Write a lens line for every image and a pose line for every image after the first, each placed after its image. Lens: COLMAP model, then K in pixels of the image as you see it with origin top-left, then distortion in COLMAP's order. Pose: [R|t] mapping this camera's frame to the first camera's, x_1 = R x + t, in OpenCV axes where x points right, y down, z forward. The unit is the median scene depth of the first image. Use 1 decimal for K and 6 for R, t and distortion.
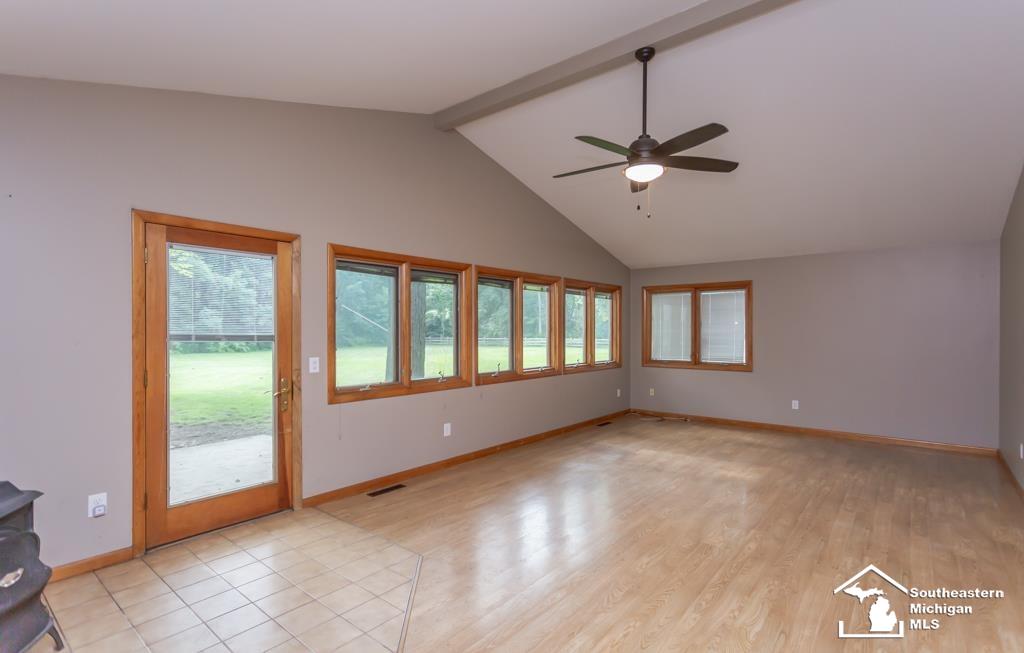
lens RADIAL K [[487.8, 0, 517.9], [0, 487.8, 332.5], [0, 0, 1]] dist [0.000454, 0.000069]
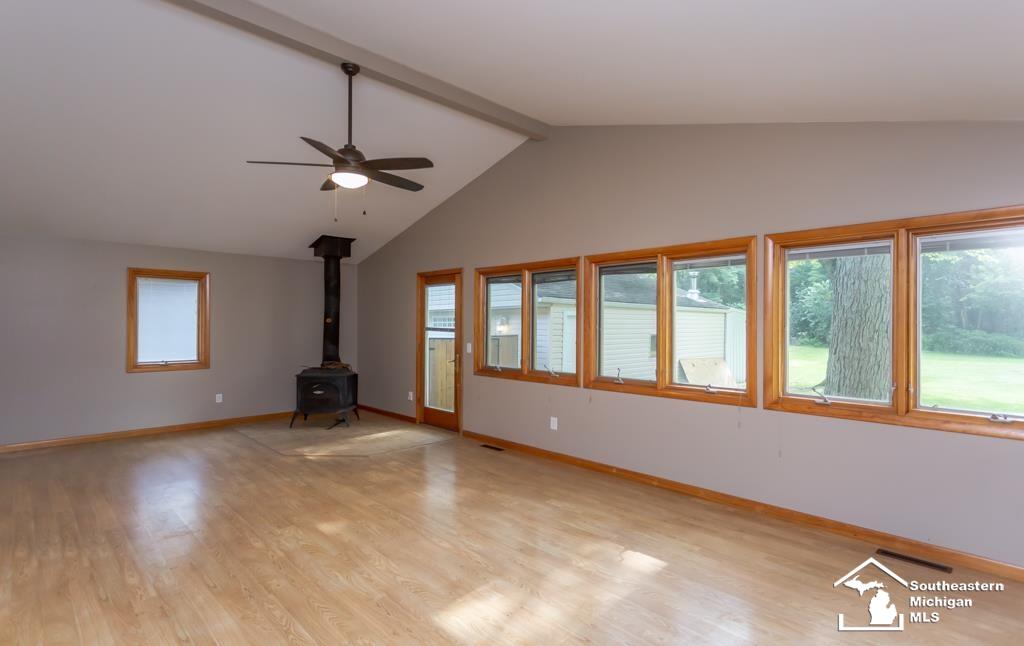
lens RADIAL K [[496.7, 0, 511.8], [0, 496.7, 321.8], [0, 0, 1]] dist [0.003139, 0.000525]
pose [[-0.104981, -0.003180, -0.994469, 1.160696], [-0.009748, 0.999950, -0.002169, -0.015012], [0.994426, 0.009466, -0.105007, 1.307392]]
